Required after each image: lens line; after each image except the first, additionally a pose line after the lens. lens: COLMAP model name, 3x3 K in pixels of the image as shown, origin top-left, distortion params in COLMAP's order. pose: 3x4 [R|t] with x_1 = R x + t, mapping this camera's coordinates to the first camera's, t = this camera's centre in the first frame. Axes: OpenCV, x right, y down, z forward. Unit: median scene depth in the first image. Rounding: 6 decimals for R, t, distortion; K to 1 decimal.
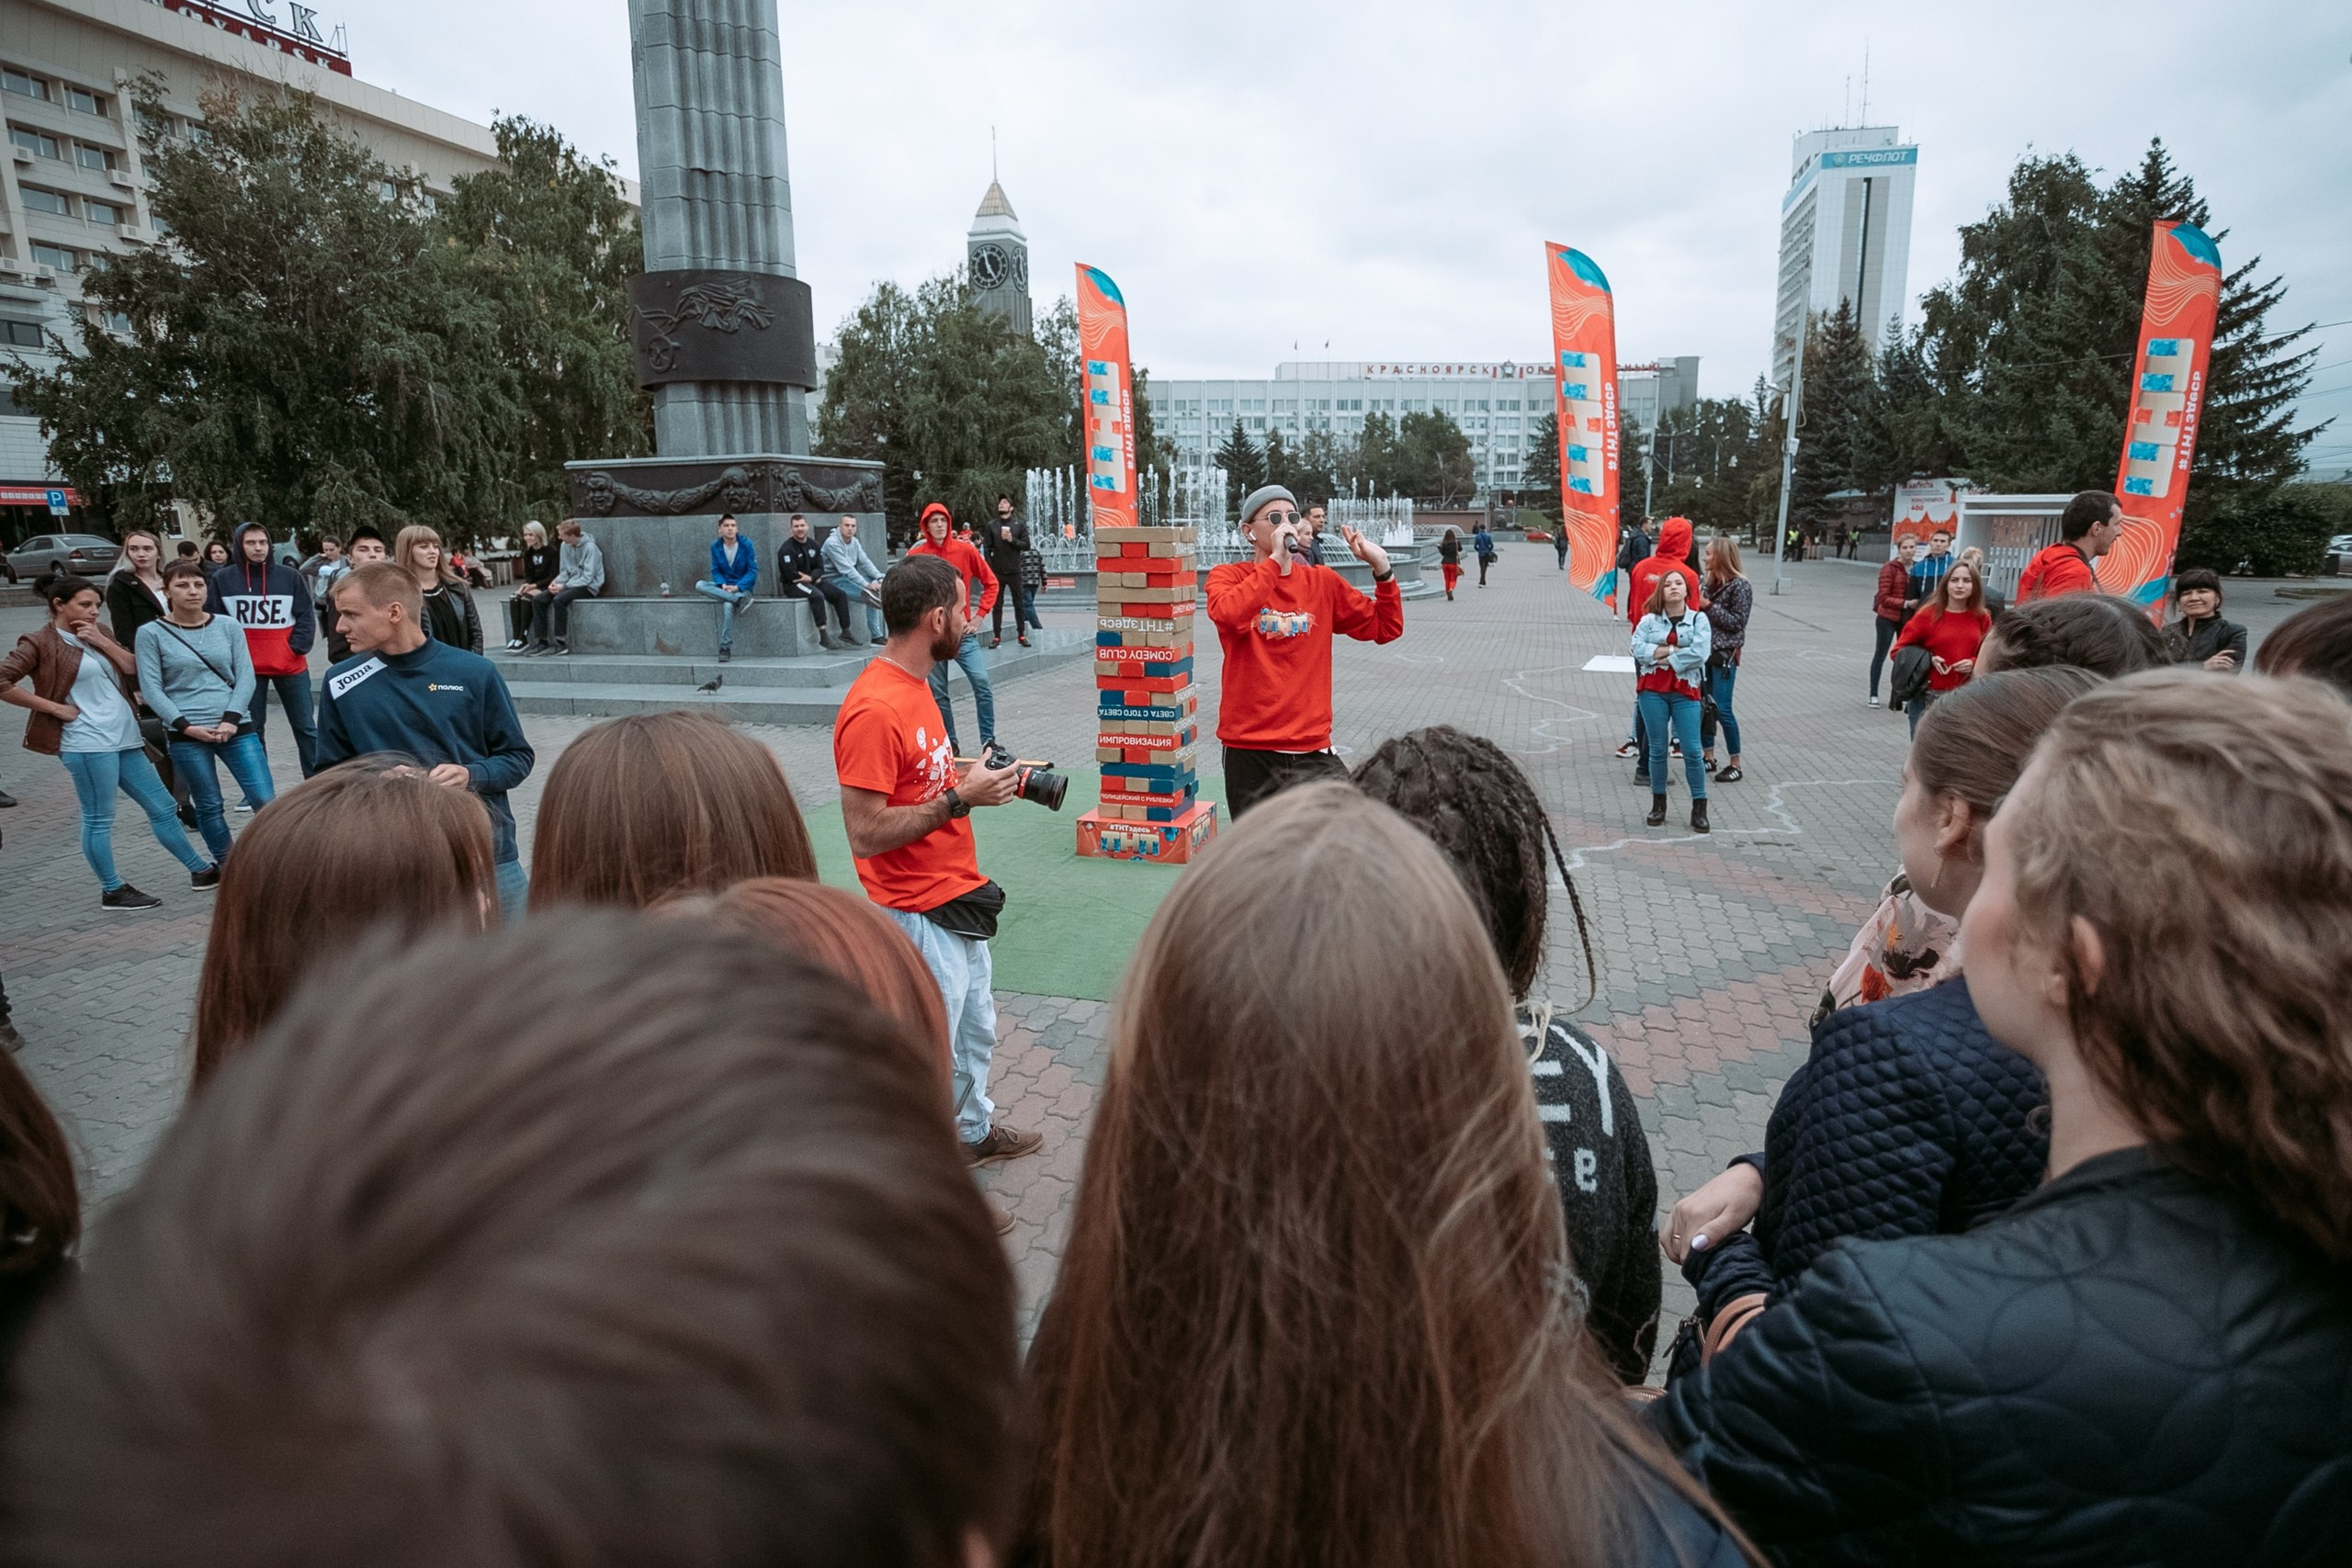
lens RADIAL K [[1145.0, 0, 1182.5], [0, 1145.0, 781.7], [0, 0, 1]] dist [-0.063893, 0.024679]
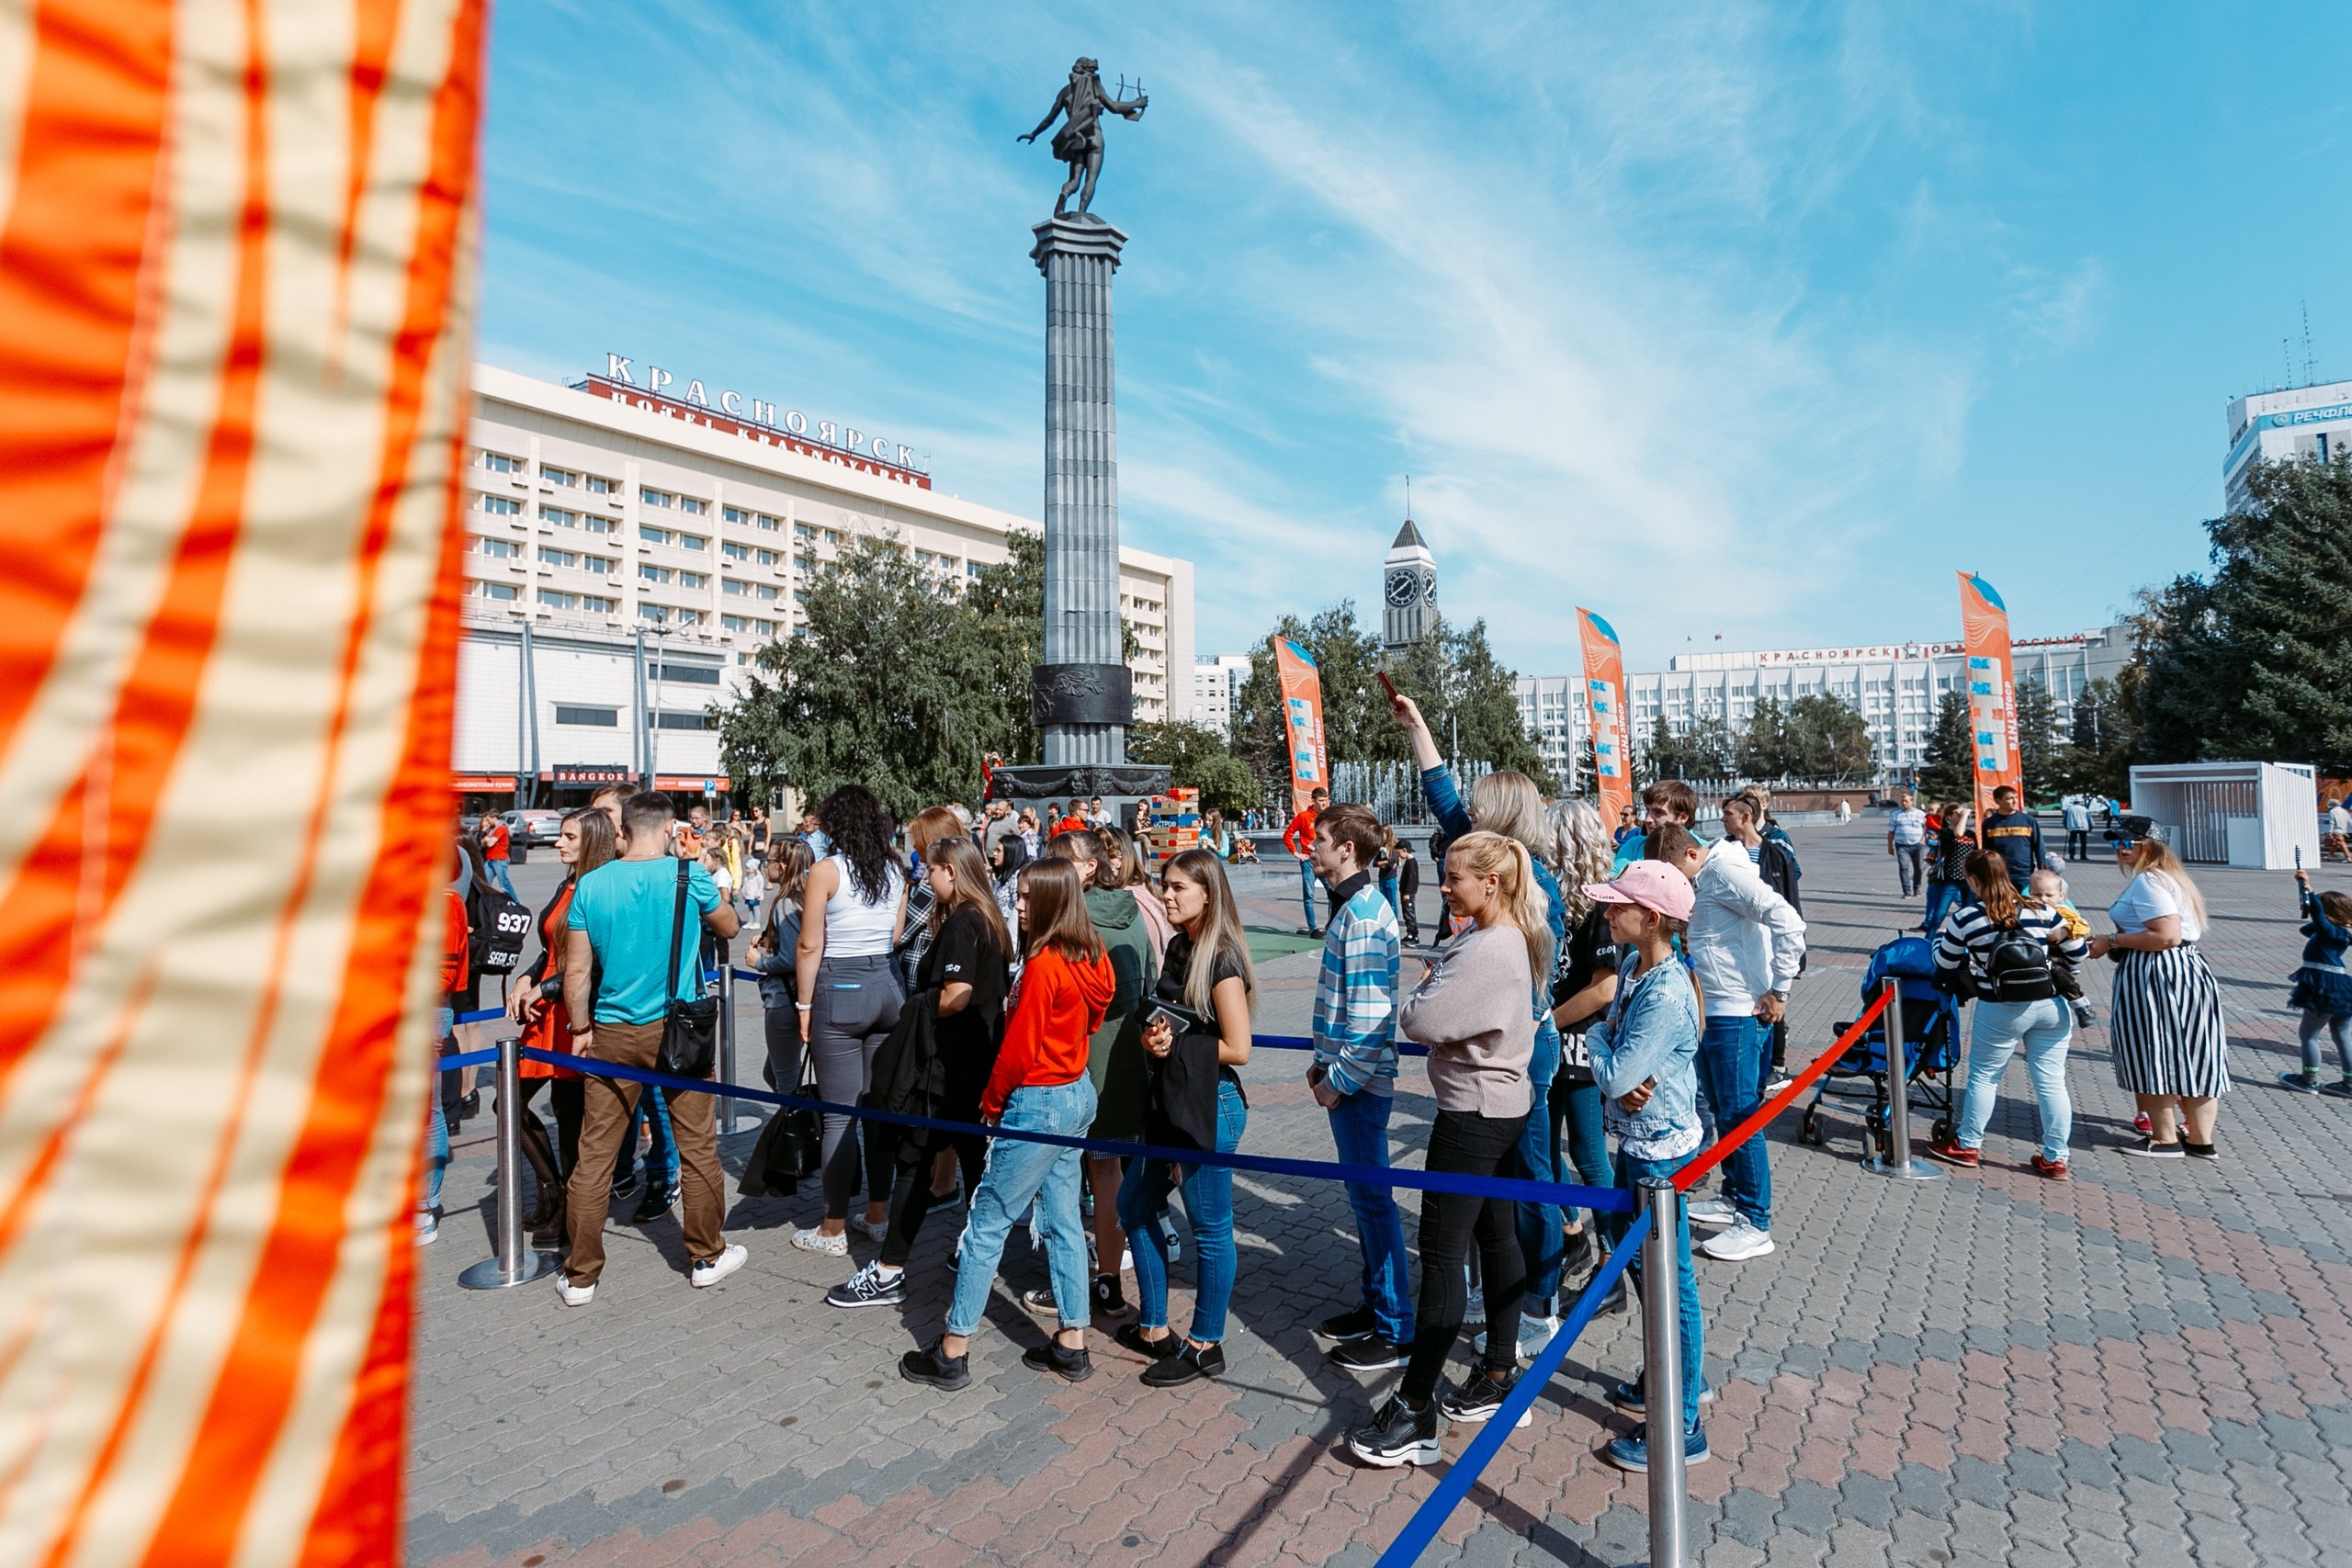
lens RADIAL K [[1082.1, 0, 1293.1], [0, 1082.1, 789.1], [0, 0, 1]] dist [-0.002720, 0.000170]
pose [[0.962409, -0.011505, -0.271362, 0.064013], [-0.052652, 0.972247, -0.227956, 0.019538], [0.266453, 0.233674, 0.935093, -0.080197]]
